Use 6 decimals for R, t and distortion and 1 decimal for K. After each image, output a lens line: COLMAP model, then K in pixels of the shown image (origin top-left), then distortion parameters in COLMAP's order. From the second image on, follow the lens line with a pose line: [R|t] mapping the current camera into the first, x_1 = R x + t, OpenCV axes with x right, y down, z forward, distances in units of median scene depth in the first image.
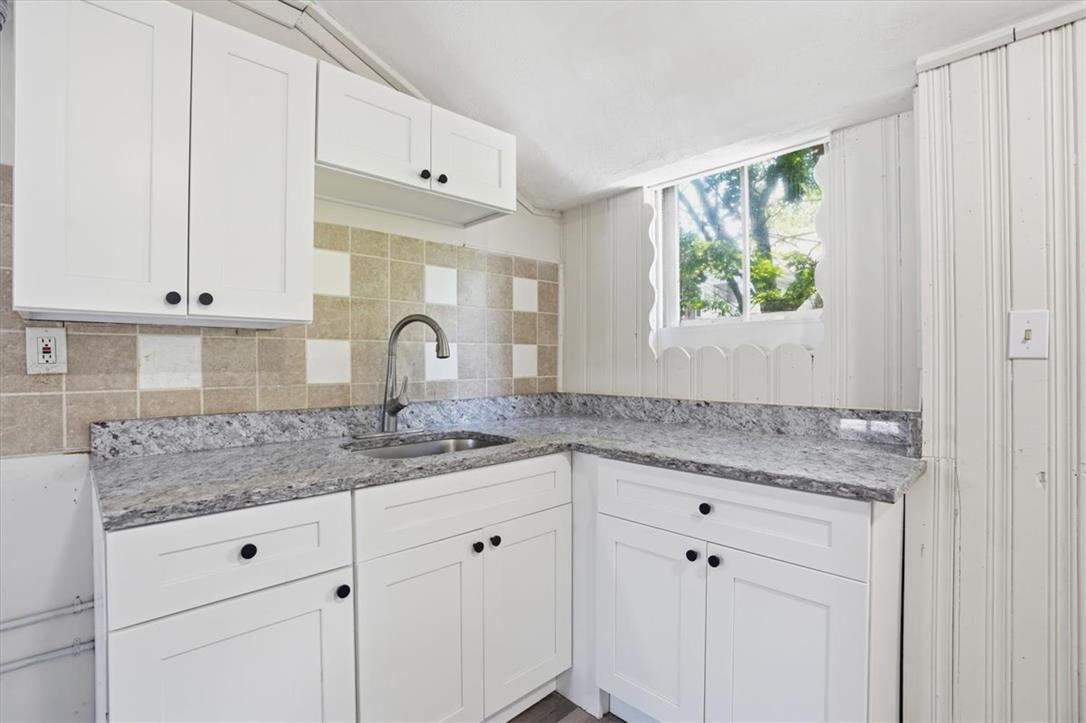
lens RADIAL K [[514.0, 0, 531.7], [0, 514.0, 357.3], [0, 0, 1]] dist [-0.052866, 0.020998]
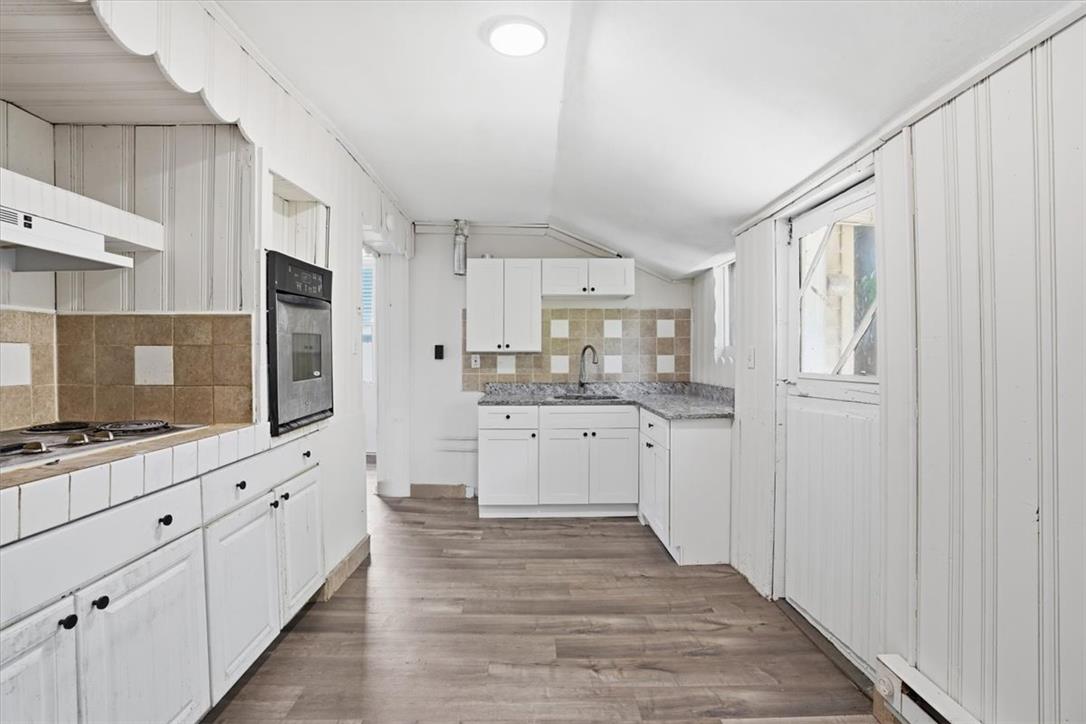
lens RADIAL K [[514.0, 0, 531.7], [0, 514.0, 357.8], [0, 0, 1]] dist [-0.052866, 0.020998]
pose [[0.727159, 0.003333, -0.686460, 1.157914], [0.006297, 0.999914, 0.011526, -0.050422], [0.686440, -0.012704, 0.727076, -0.871366]]
